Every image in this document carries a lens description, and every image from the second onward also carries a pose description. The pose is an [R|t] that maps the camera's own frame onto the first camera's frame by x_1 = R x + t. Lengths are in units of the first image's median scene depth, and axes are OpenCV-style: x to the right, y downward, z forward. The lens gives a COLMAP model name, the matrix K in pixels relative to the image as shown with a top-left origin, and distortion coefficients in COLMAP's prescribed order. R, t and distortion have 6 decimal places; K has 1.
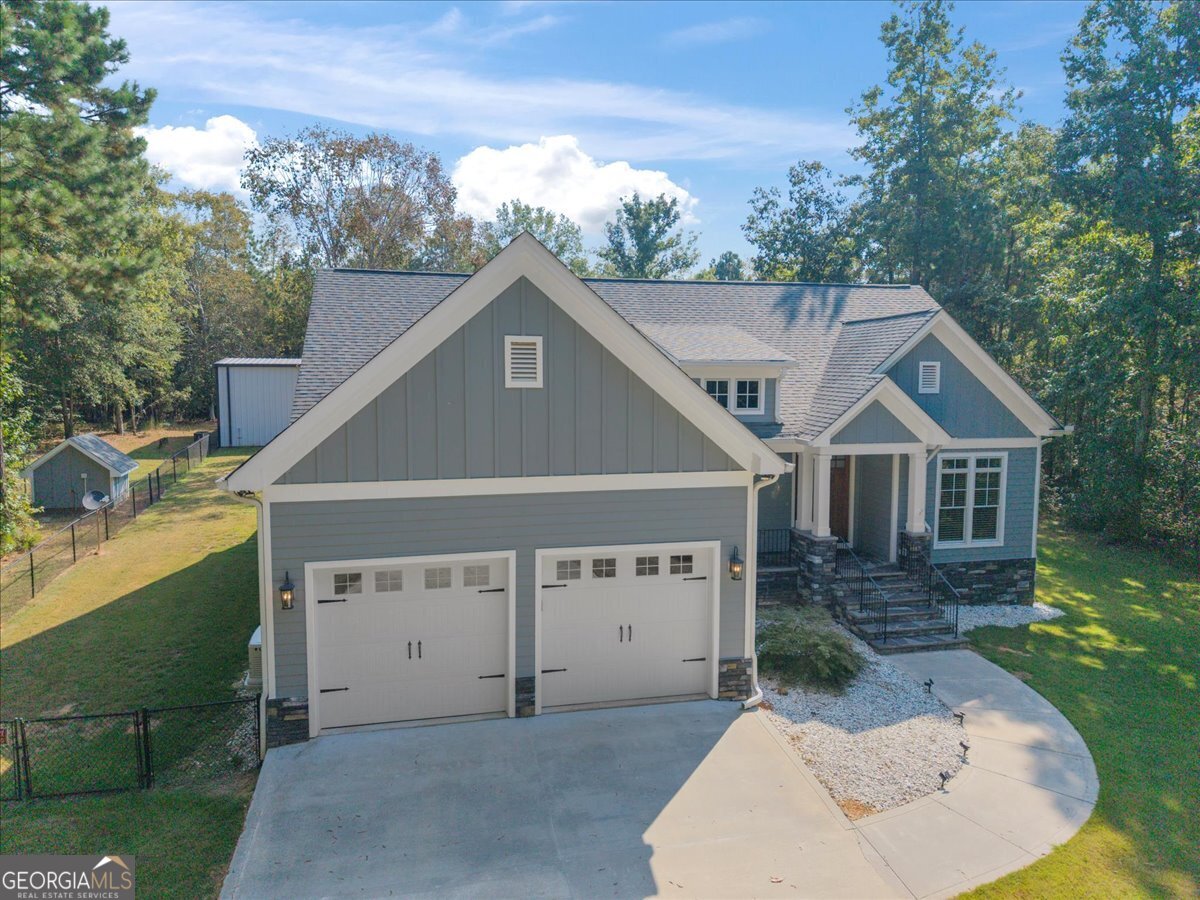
lens RADIAL K [[810.8, 0, 607.9], [0, 810.8, 451.5], [0, 0, 1]] dist [0.057012, -0.047875]
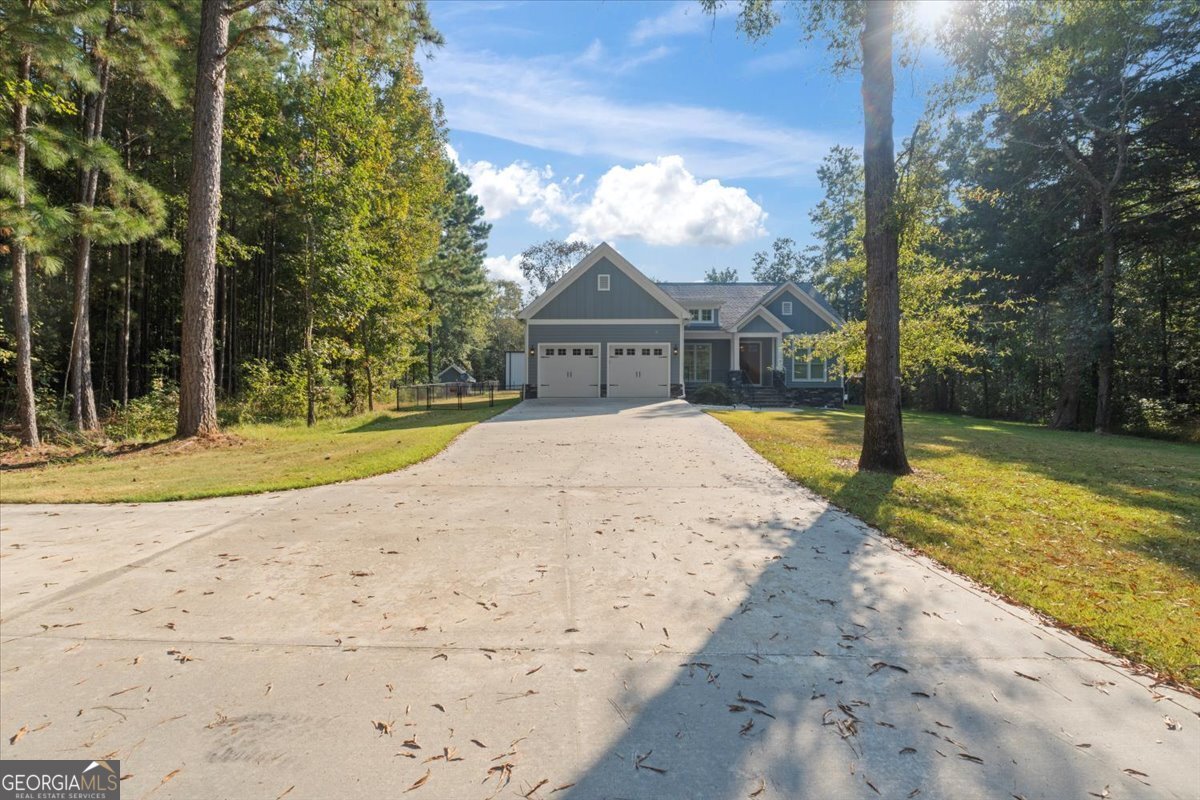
lens RADIAL K [[505.3, 0, 607.2], [0, 505.3, 399.6], [0, 0, 1]] dist [-0.002331, -0.000325]
pose [[0.973028, -0.001492, -0.230681, 0.219944], [-0.019700, 0.995788, -0.089539, 0.315918], [0.229843, 0.091669, 0.968901, -0.524519]]
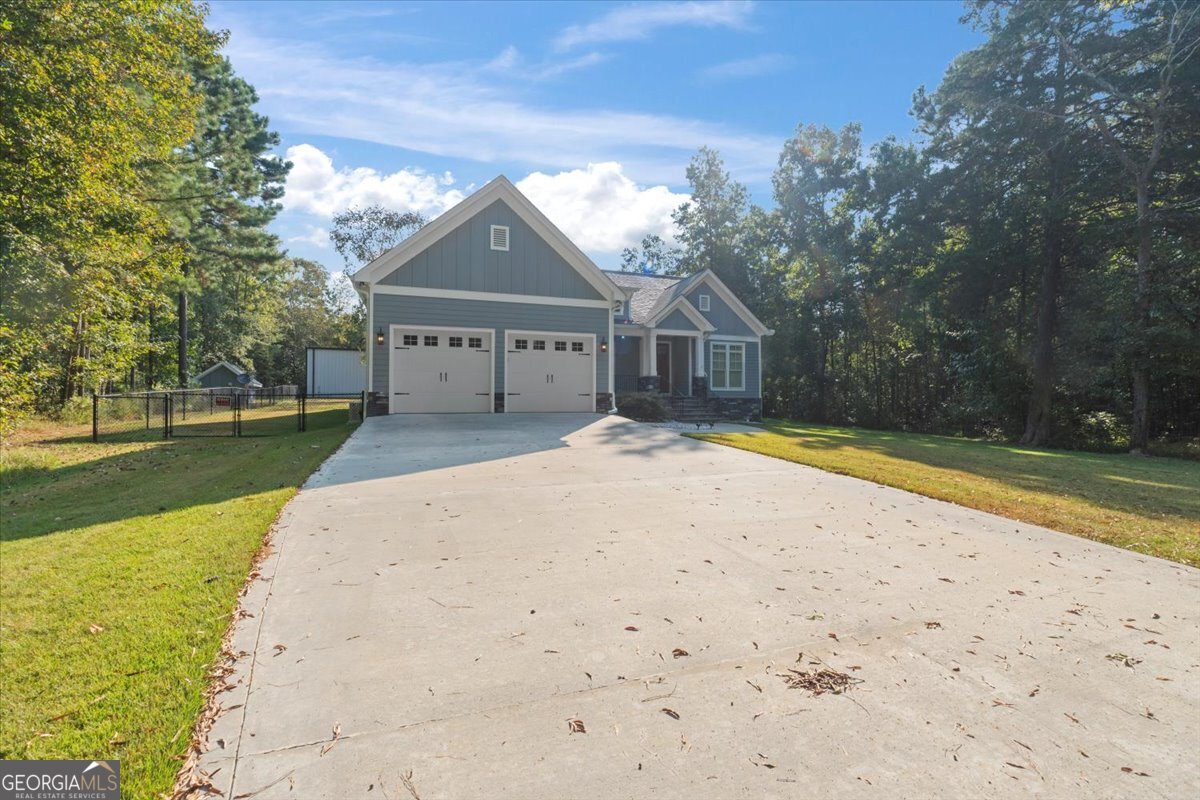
lens RADIAL K [[505.3, 0, 607.2], [0, 505.3, 399.6], [0, 0, 1]] dist [-0.002331, -0.000325]
pose [[0.992748, -0.002719, 0.120180, 0.007989], [0.015478, 0.994313, -0.105363, 0.268526], [-0.119210, 0.106459, 0.987145, -0.162249]]
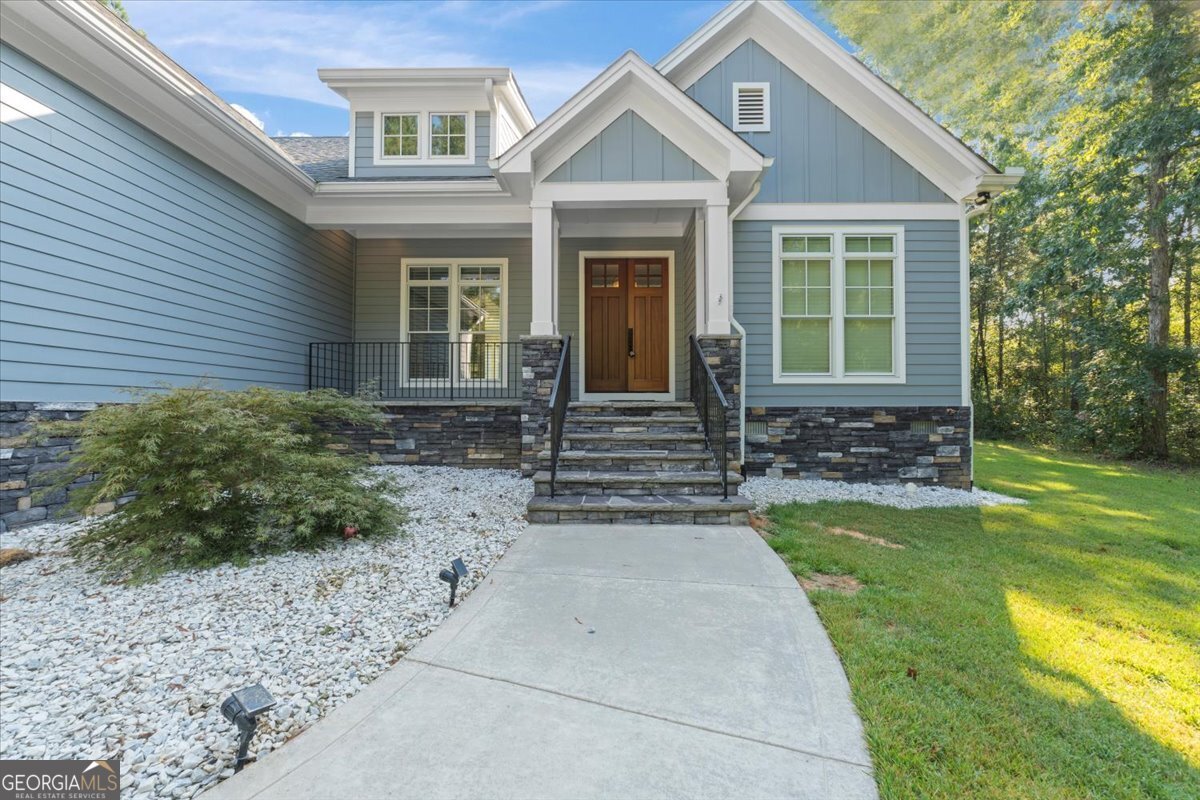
lens RADIAL K [[505.3, 0, 607.2], [0, 505.3, 399.6], [0, 0, 1]] dist [-0.002331, -0.000325]
pose [[0.970552, -0.008161, -0.240754, 0.374696], [-0.019612, 0.993431, -0.112736, 0.178998], [0.240092, 0.114137, 0.964017, 0.620737]]
